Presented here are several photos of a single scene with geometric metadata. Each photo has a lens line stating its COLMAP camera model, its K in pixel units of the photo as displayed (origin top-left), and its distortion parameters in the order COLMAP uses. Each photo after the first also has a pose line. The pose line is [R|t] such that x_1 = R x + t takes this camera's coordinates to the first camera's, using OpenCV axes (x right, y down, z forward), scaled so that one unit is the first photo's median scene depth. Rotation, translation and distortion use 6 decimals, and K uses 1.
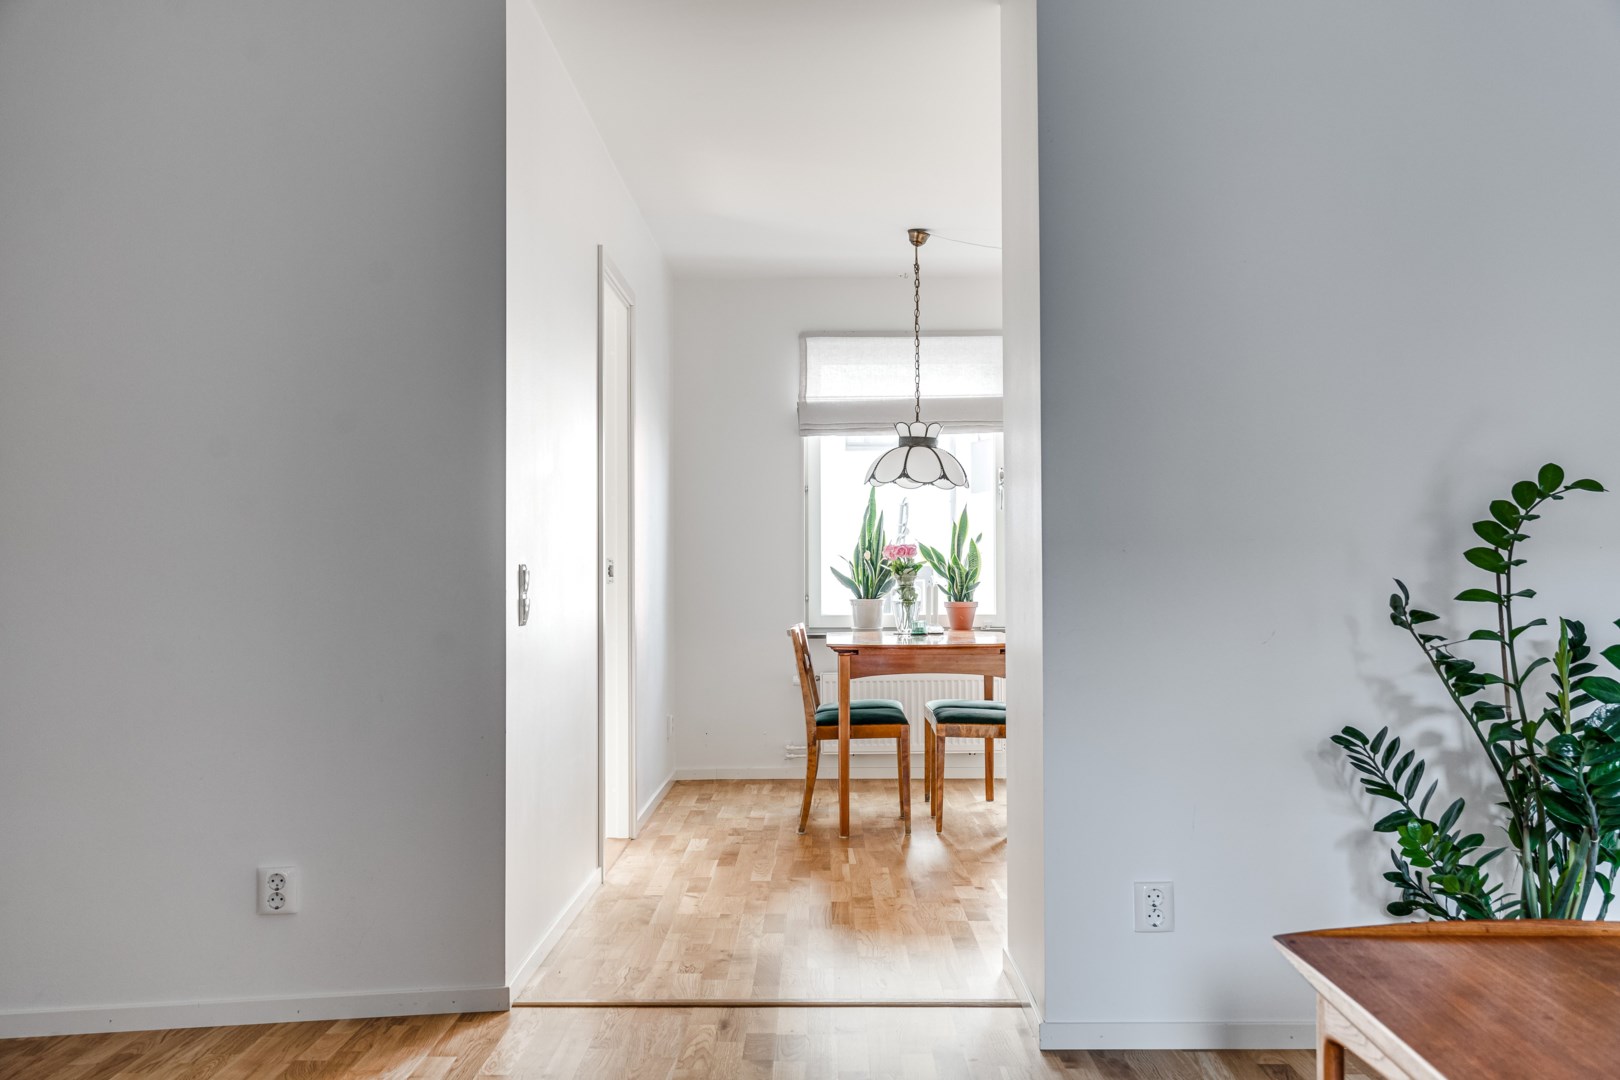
lens RADIAL K [[1654.5, 0, 810.8], [0, 1654.5, 538.7], [0, 0, 1]] dist [0.015921, 0.000000]
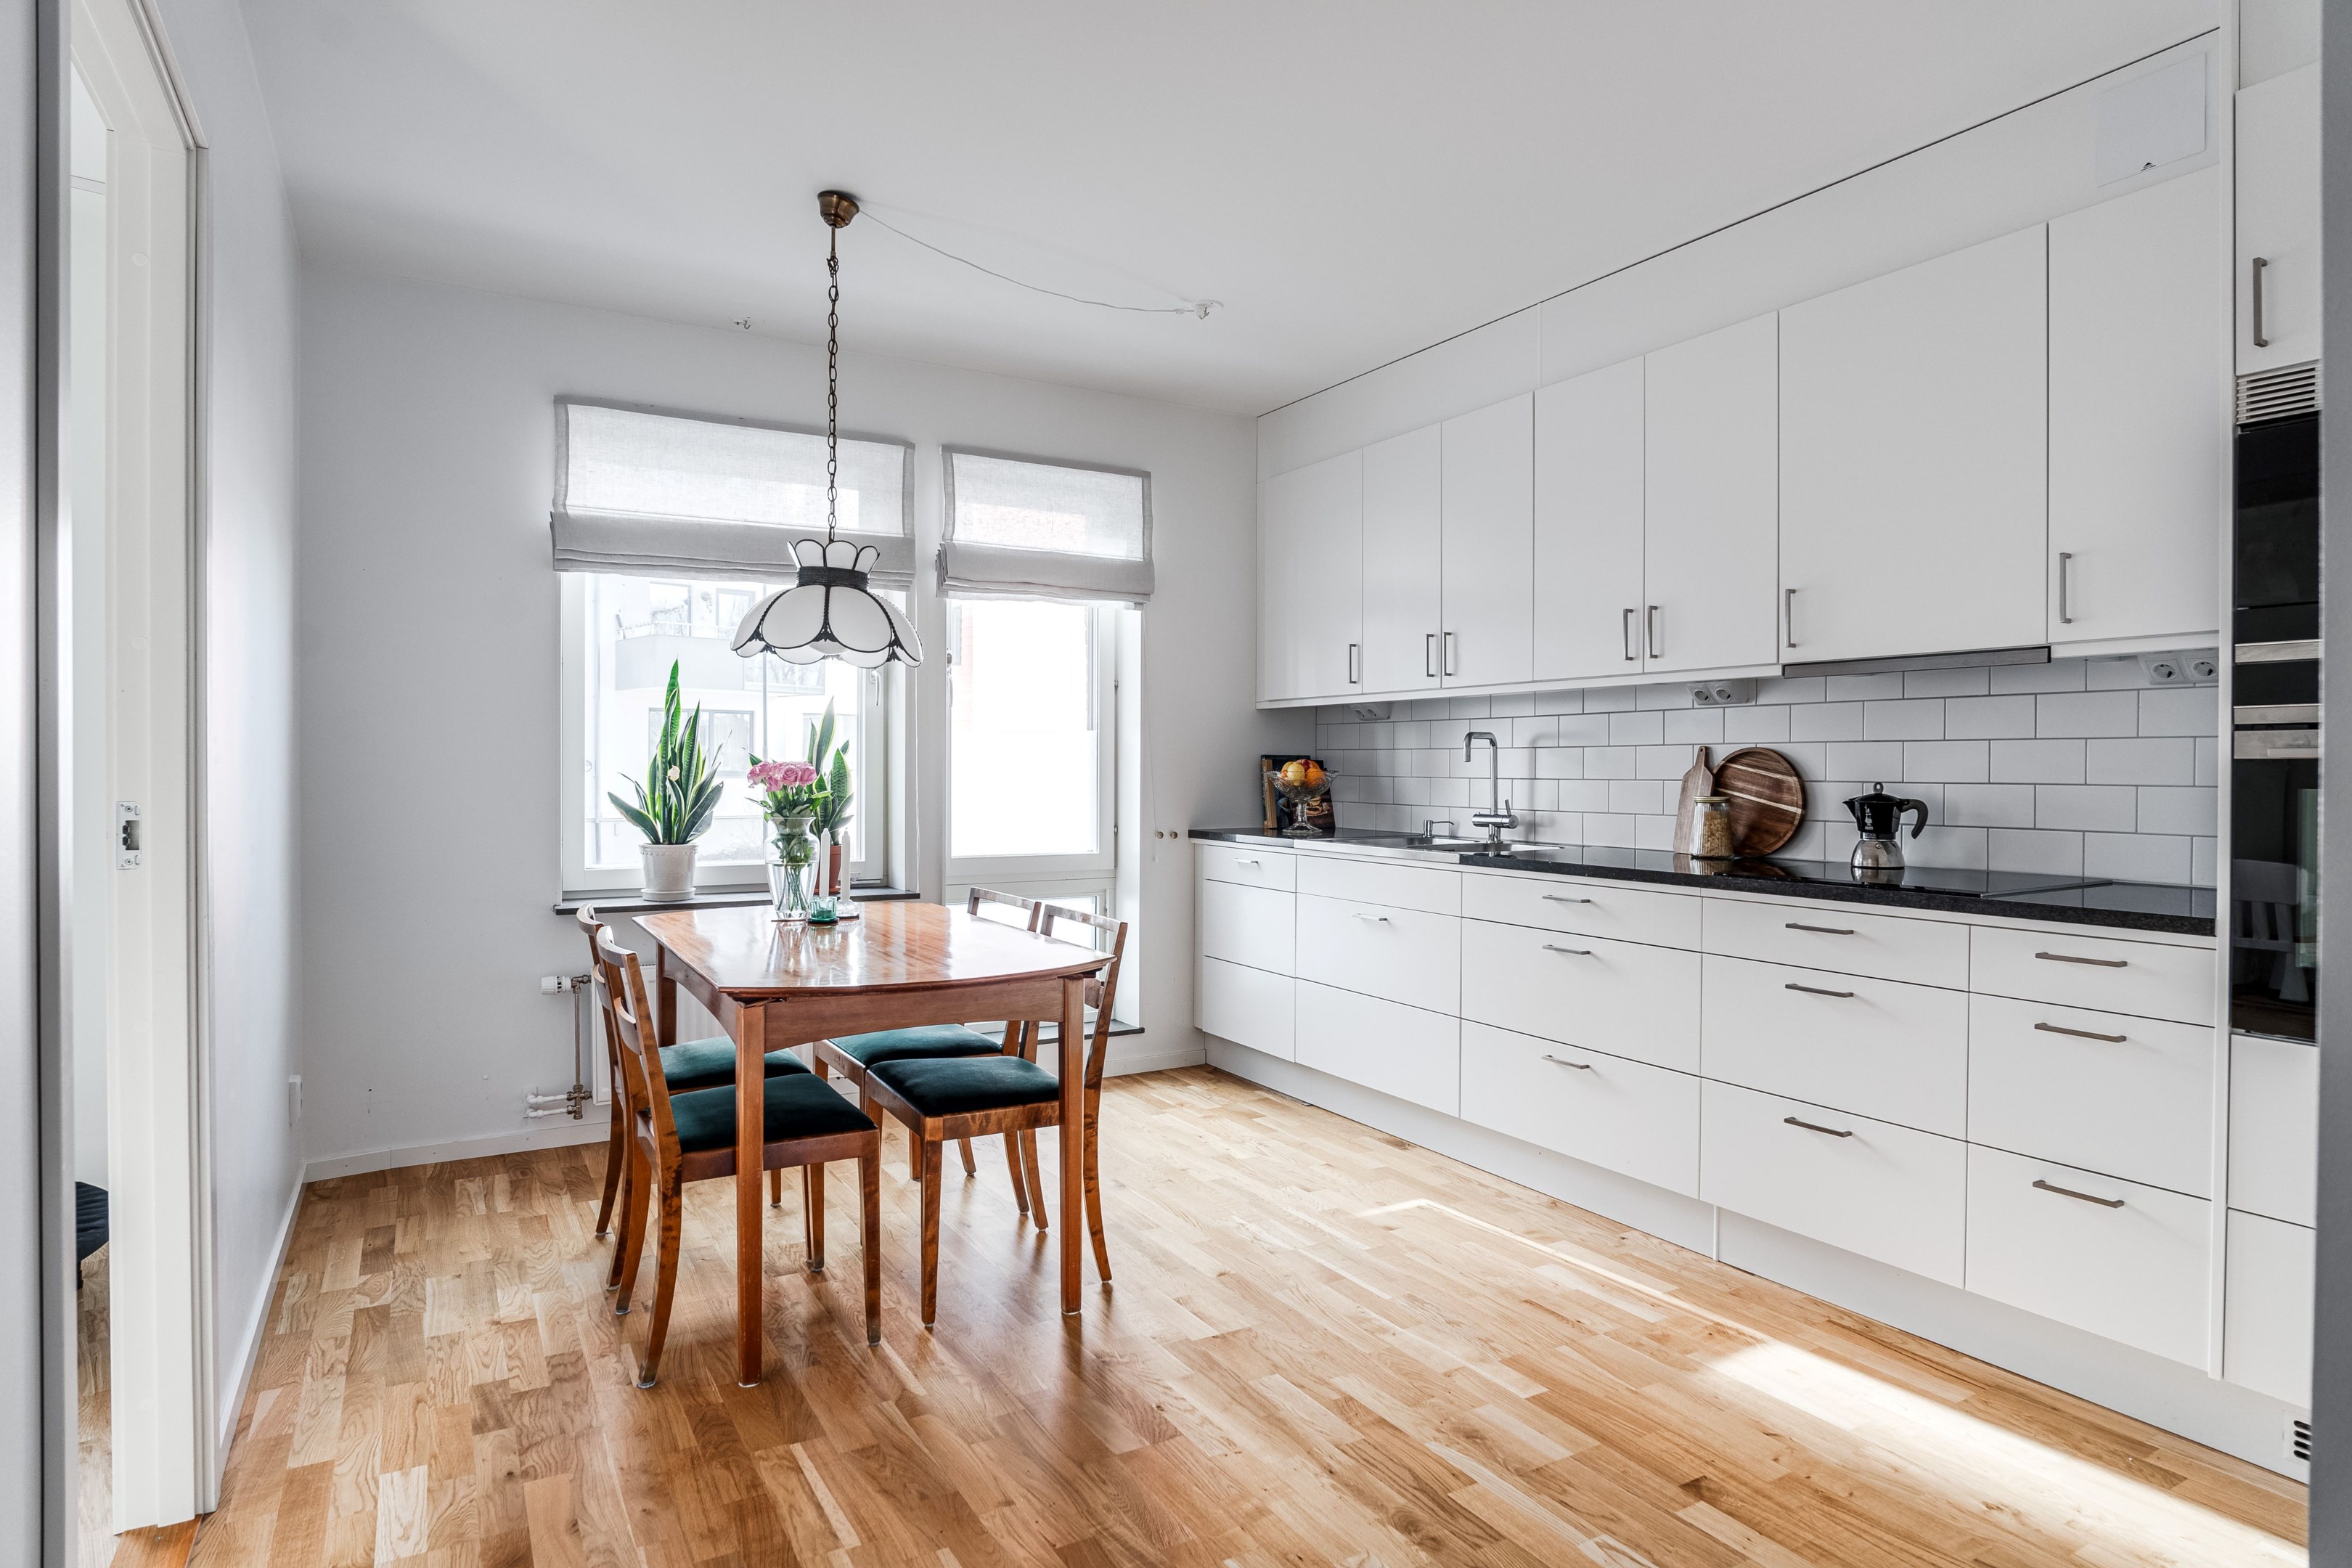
lens RADIAL K [[1315.7, 0, 1174.6], [0, 1315.7, 781.4], [0, 0, 1]] dist [-0.015782, 0.001340]
pose [[0.865347, 0.002306, 0.501167, -0.081634], [-0.019245, 0.999405, 0.028631, -0.007671], [-0.500803, -0.034421, 0.864877, 0.801280]]
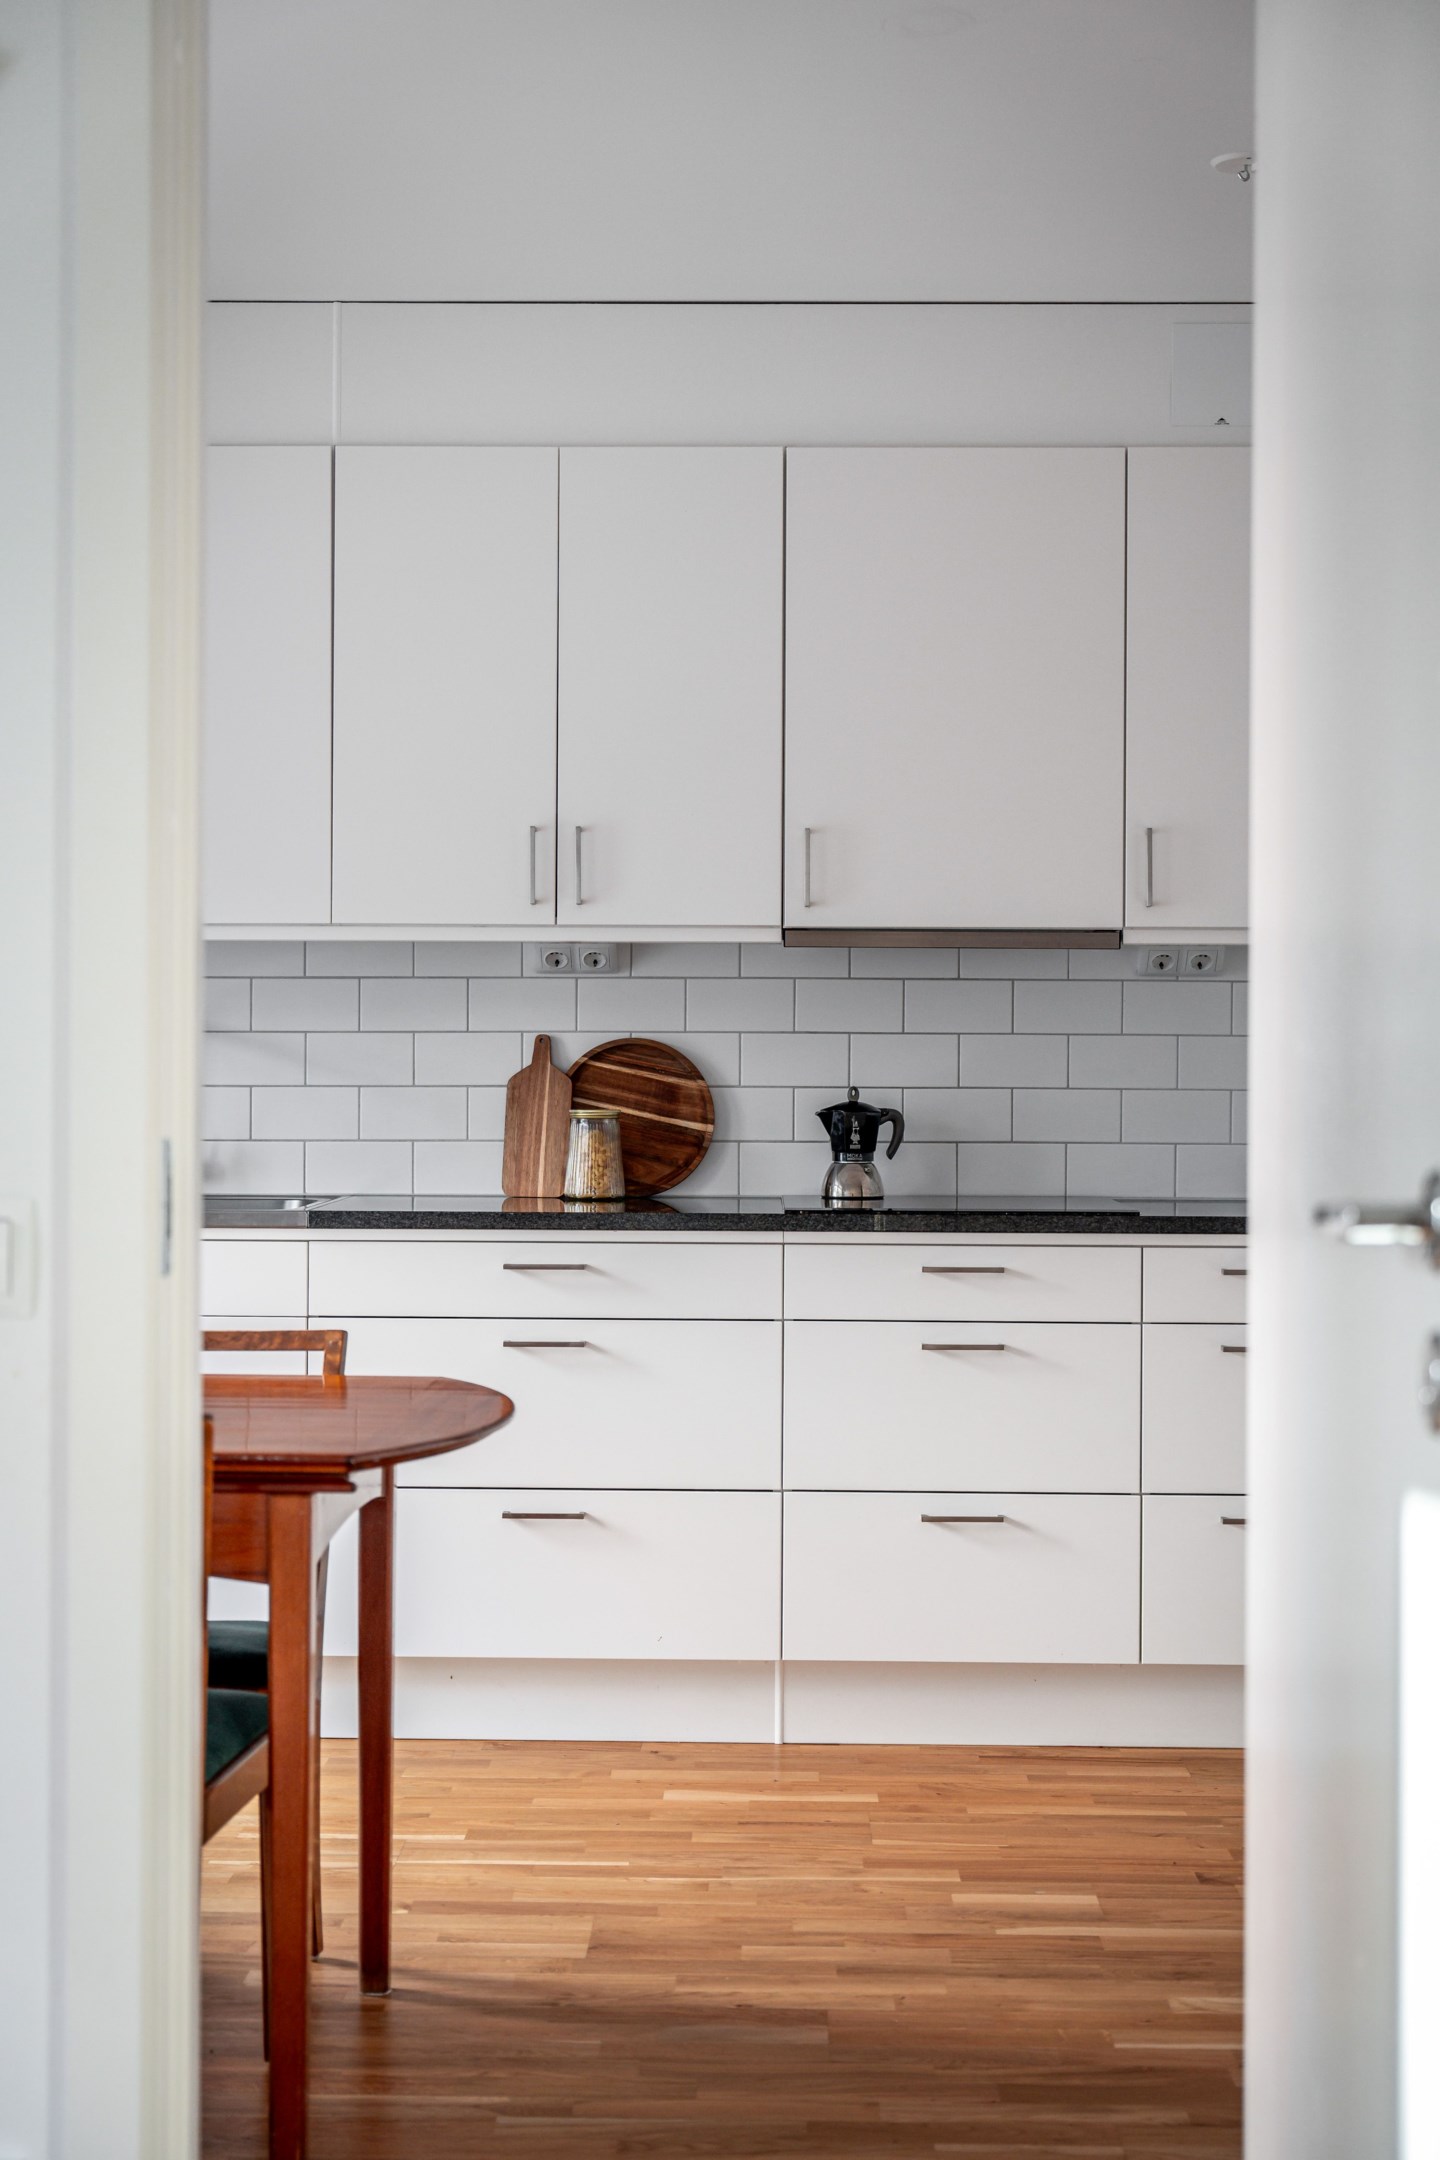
lens RADIAL K [[3194.1, 0, 716.6], [0, 3194.1, 1083.9], [0, 0, 1]] dist [0.059183, 0.000000]
pose [[-0.001983, 0.004986, 0.999986, -0.614966], [-0.027282, 0.999615, -0.005038, 0.009194], [-0.999626, -0.027292, -0.001847, 1.202152]]
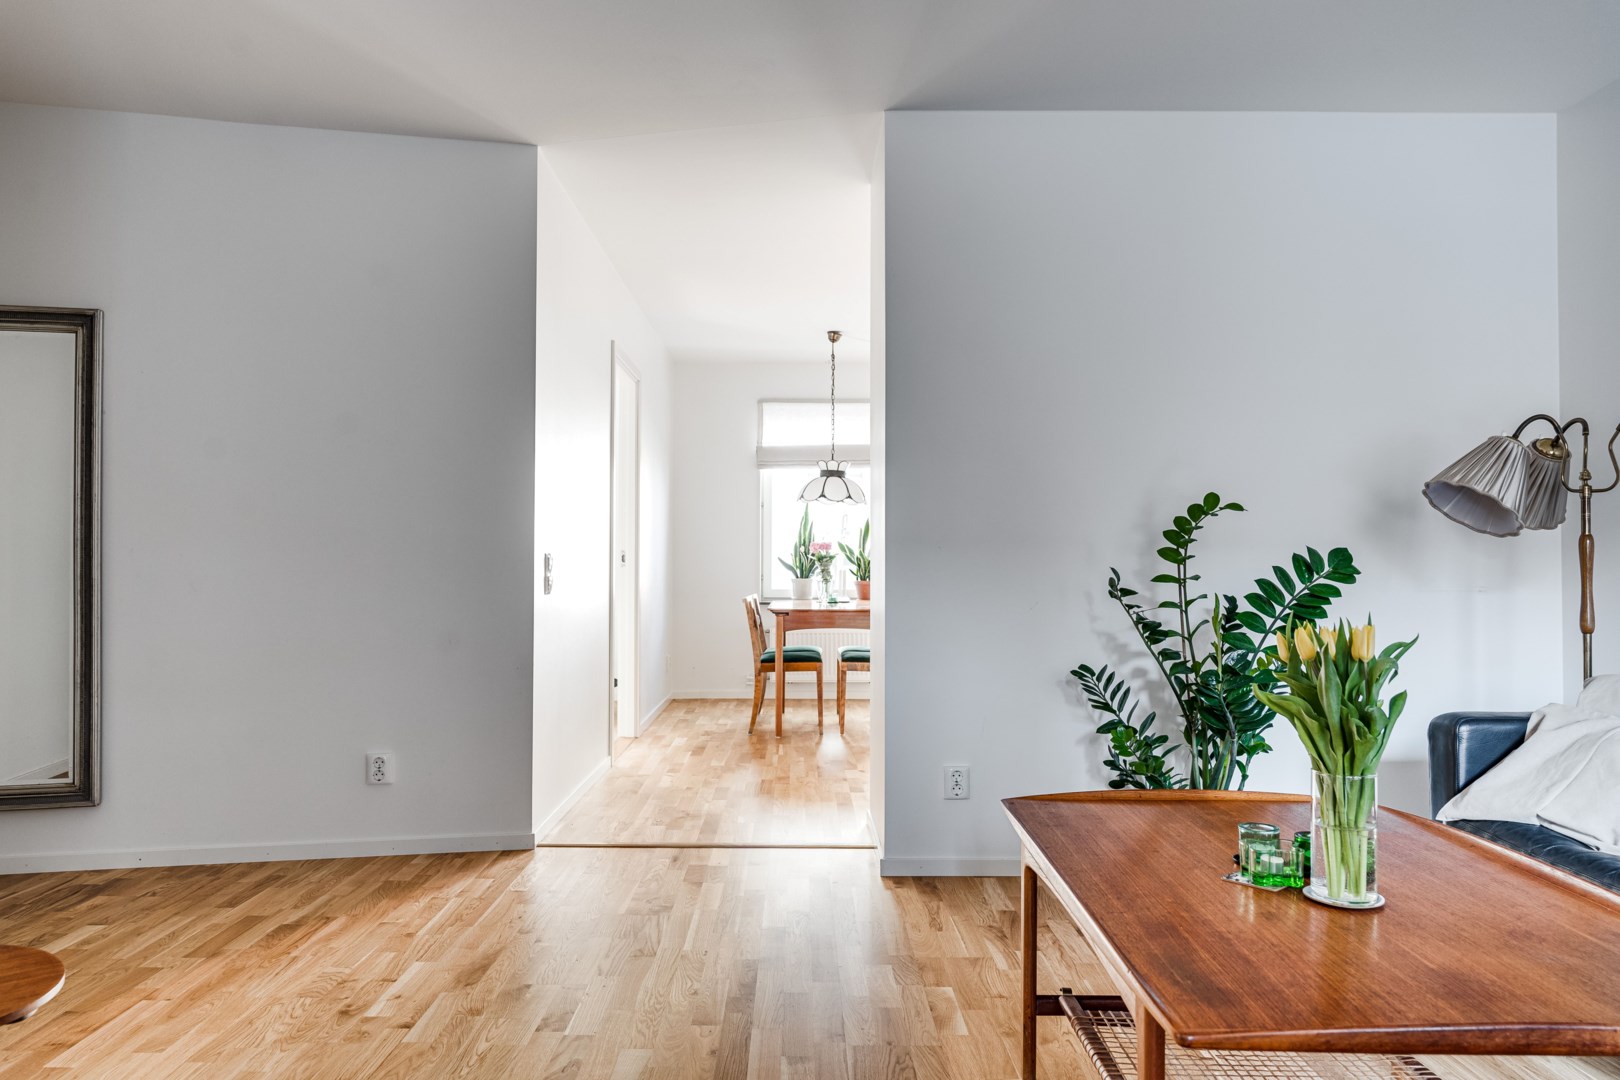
lens RADIAL K [[1116.3, 0, 805.0], [0, 1116.3, 552.0], [0, 0, 1]] dist [-0.005861, 0.004235]
pose [[0.999862, 0.008181, 0.014441, 0.036687], [-0.008359, 0.999889, 0.012299, -0.000065], [-0.014339, -0.012418, 0.999820, -0.011196]]
